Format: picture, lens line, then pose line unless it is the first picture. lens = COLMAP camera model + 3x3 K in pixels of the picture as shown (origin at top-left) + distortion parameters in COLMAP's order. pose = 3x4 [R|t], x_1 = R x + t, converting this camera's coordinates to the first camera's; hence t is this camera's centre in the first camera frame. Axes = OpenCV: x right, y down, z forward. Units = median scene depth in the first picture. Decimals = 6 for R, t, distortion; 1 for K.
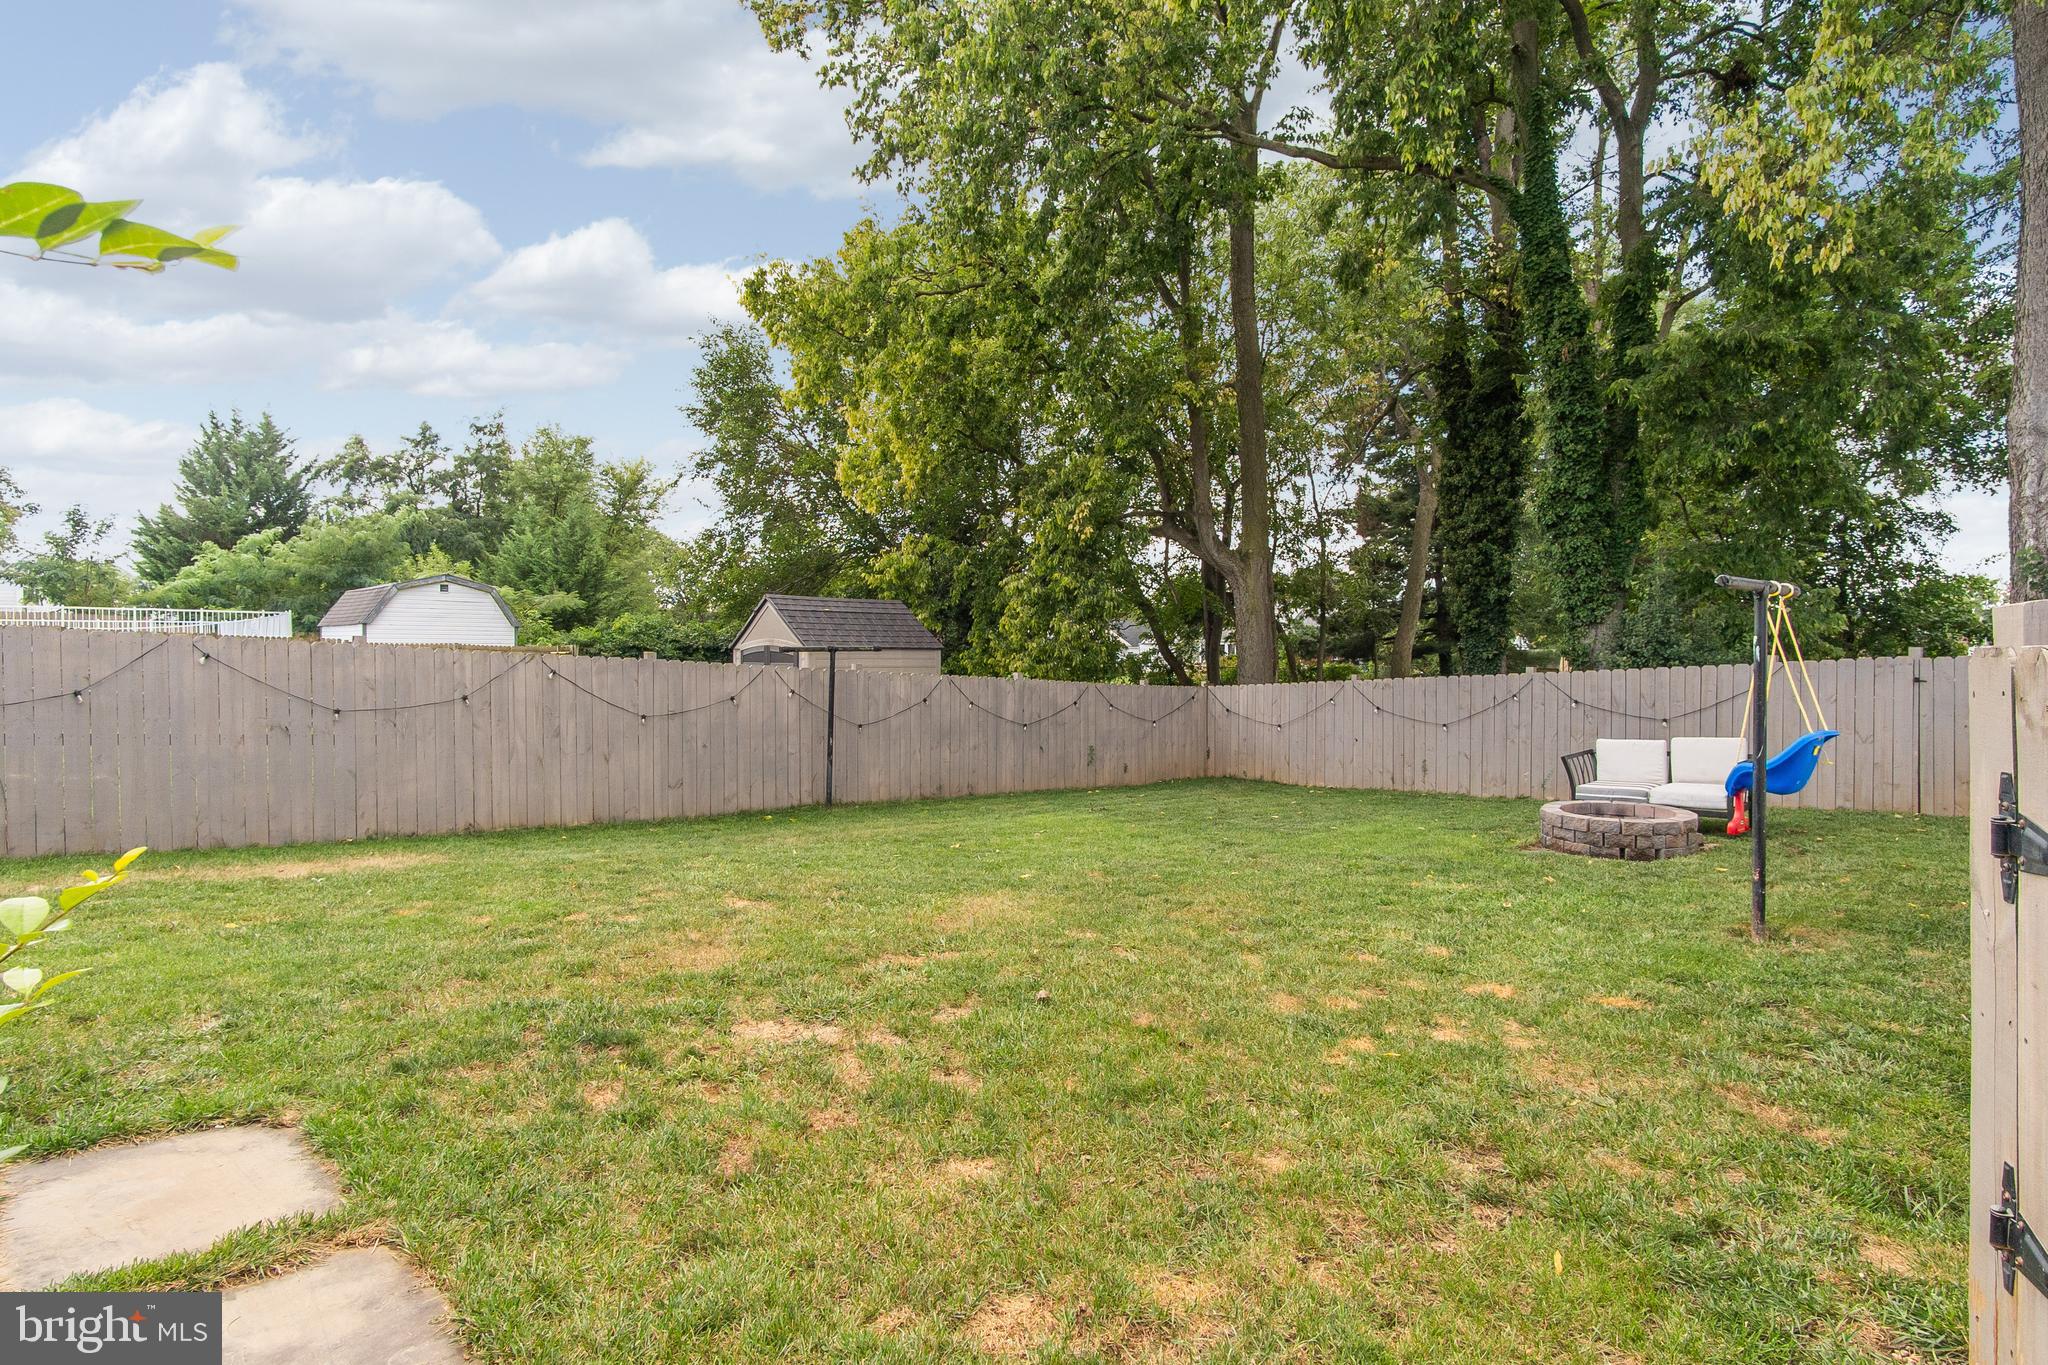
lens RADIAL K [[1072.6, 0, 1024.0], [0, 1072.6, 682.5], [0, 0, 1]] dist [-0.000377, 0.003886]
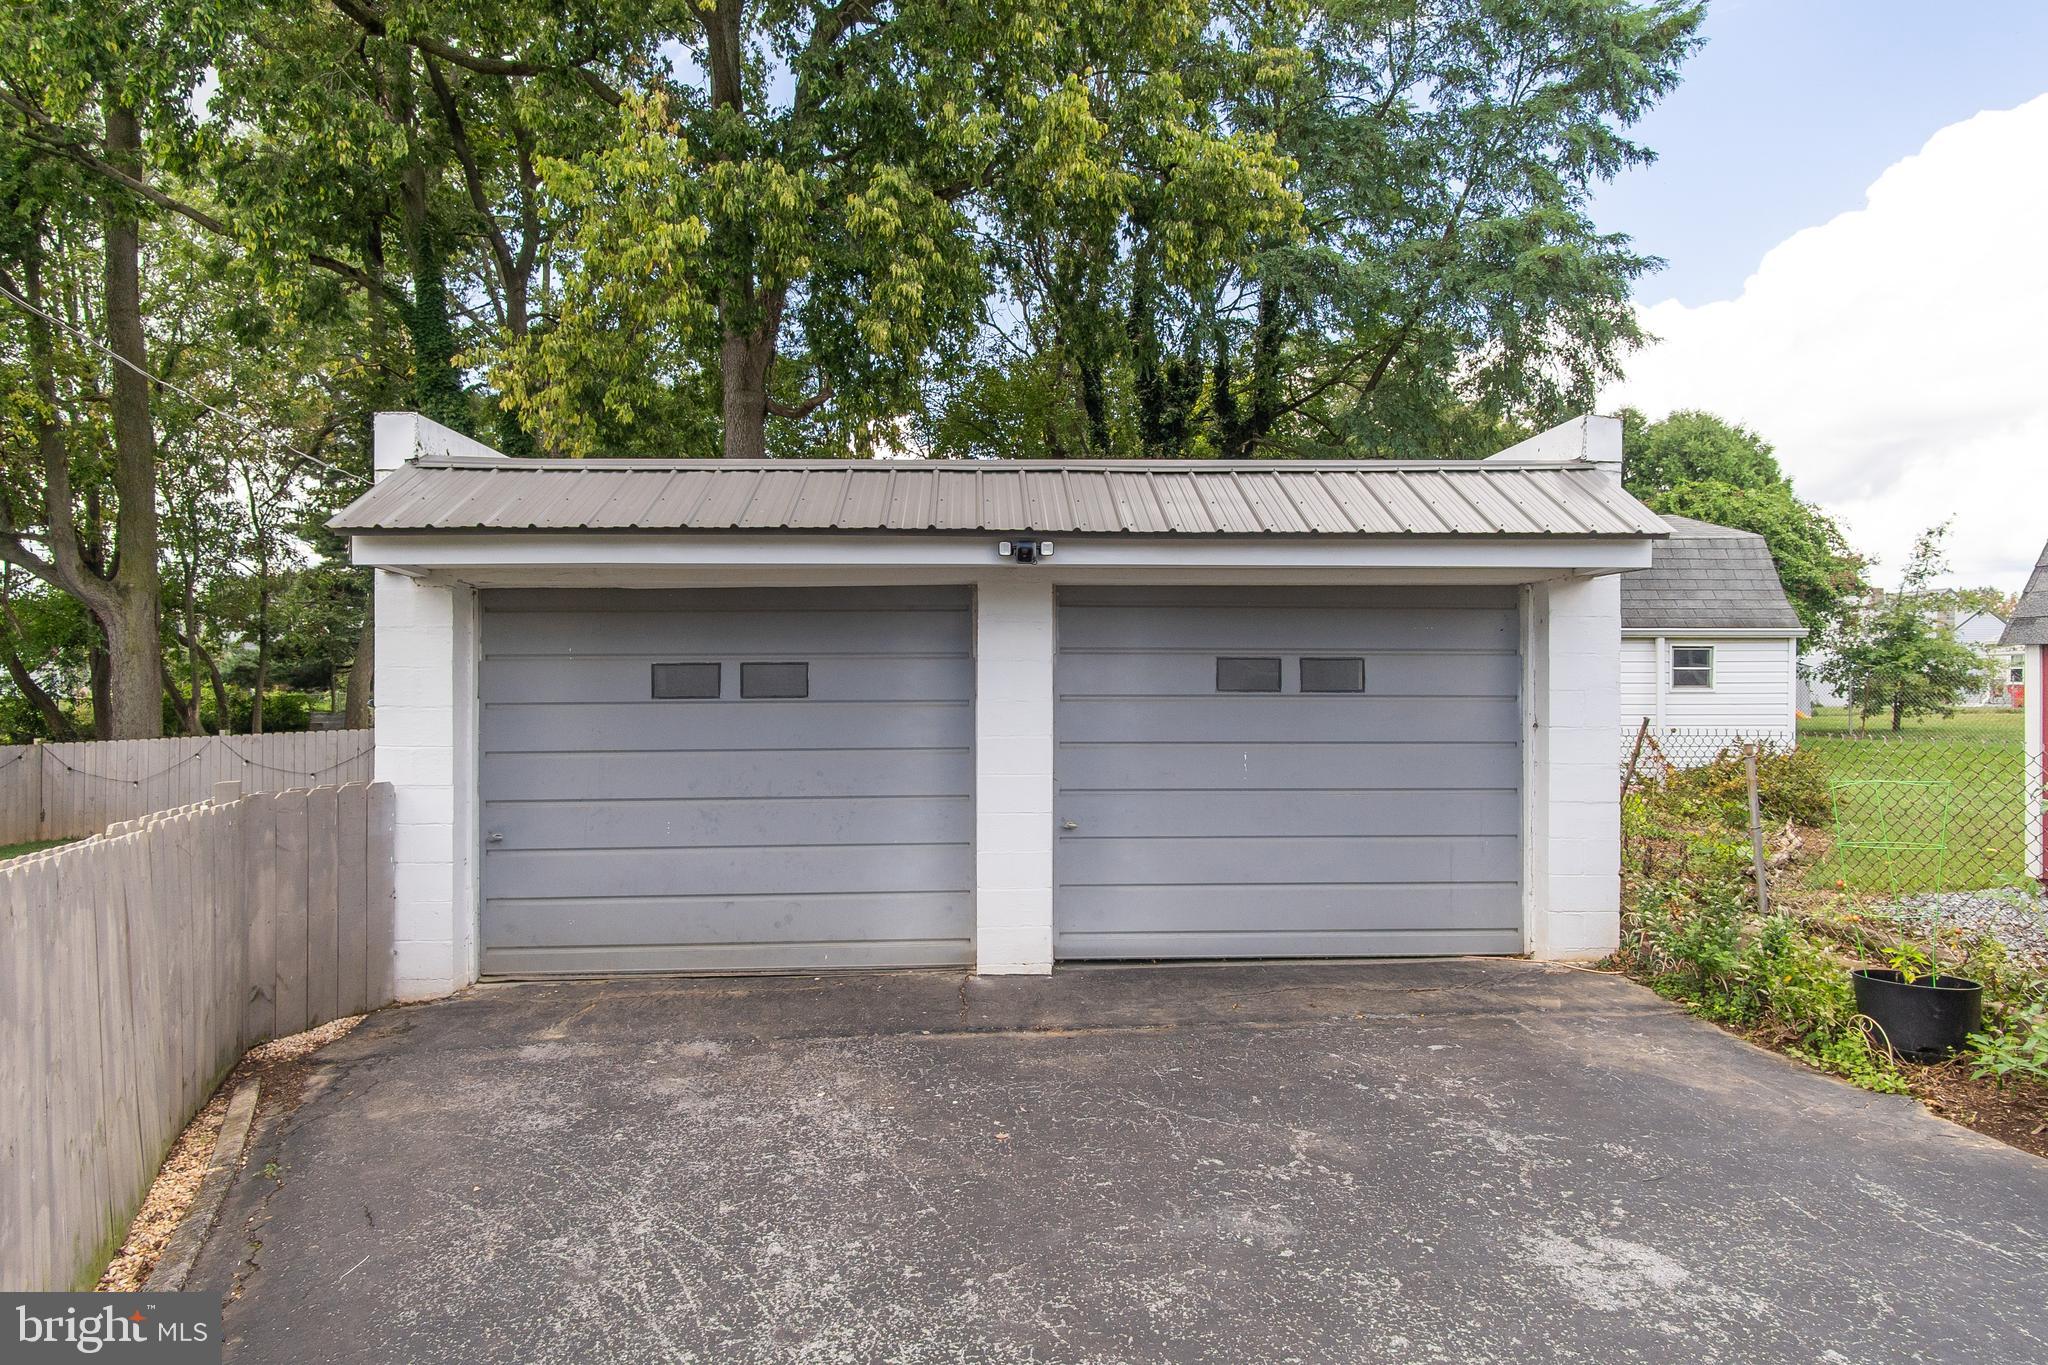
lens RADIAL K [[1082.5, 0, 1024.7], [0, 1082.5, 672.3], [0, 0, 1]] dist [0.007224, 0.001252]
pose [[0.655690, 0.011609, 0.754941, 0.008565], [0.008032, 0.999718, -0.022349, -0.016603], [-0.754987, 0.020717, 0.655412, -0.144058]]
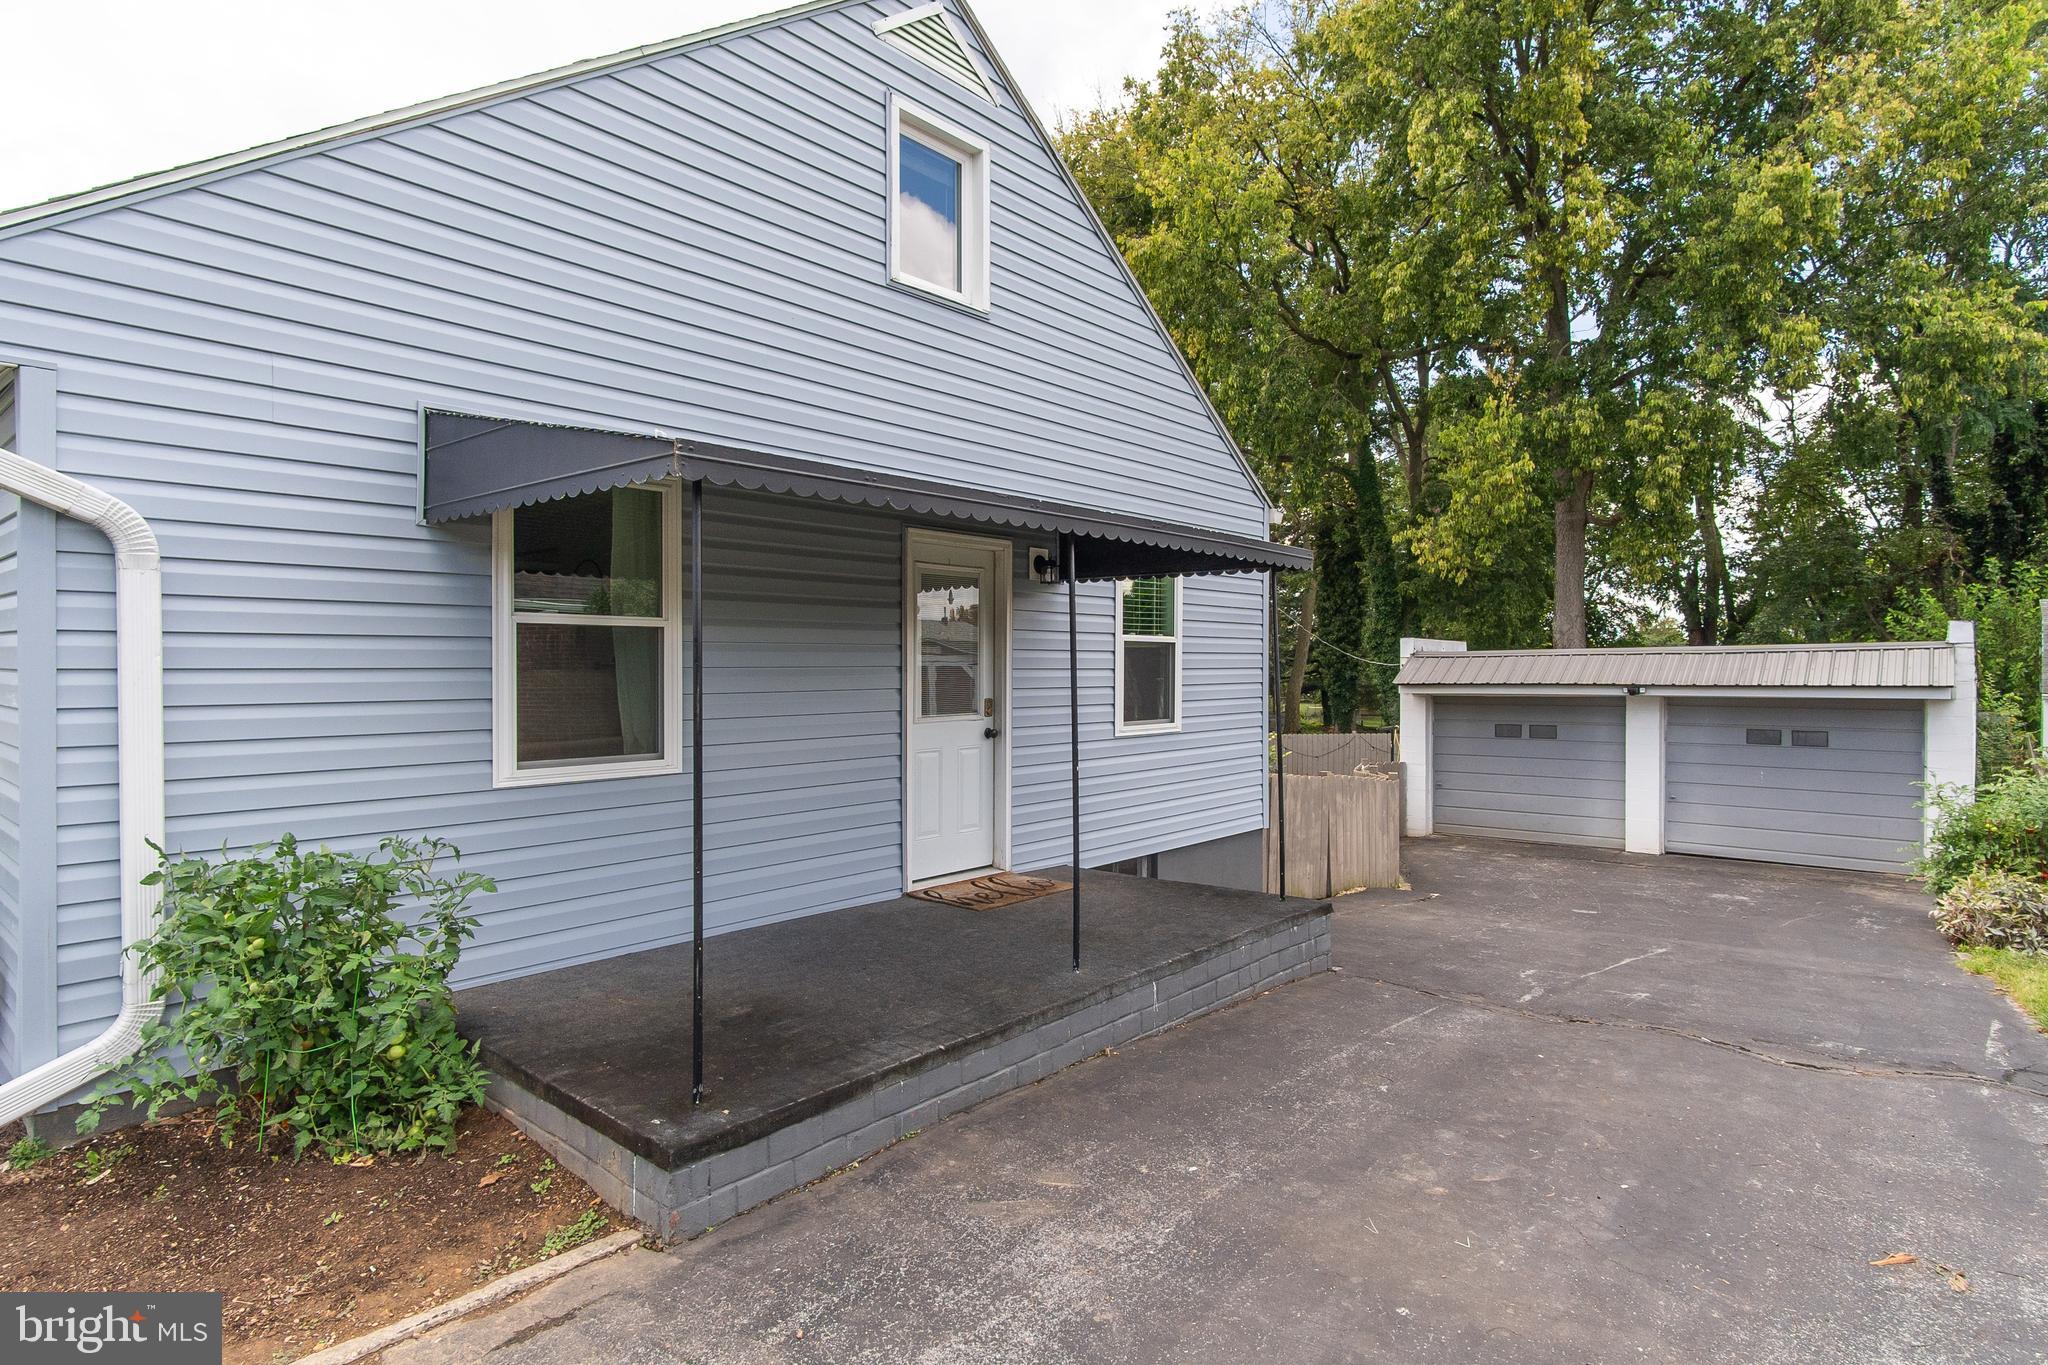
lens RADIAL K [[1072.6, 0, 1024.0], [0, 1072.6, 682.5], [0, 0, 1]] dist [-0.000377, 0.003886]
pose [[0.995574, 0.007487, 0.093678, -0.171566], [-0.006570, 0.999927, -0.010096, -0.037361], [-0.093747, 0.009436, 0.995551, -0.475306]]
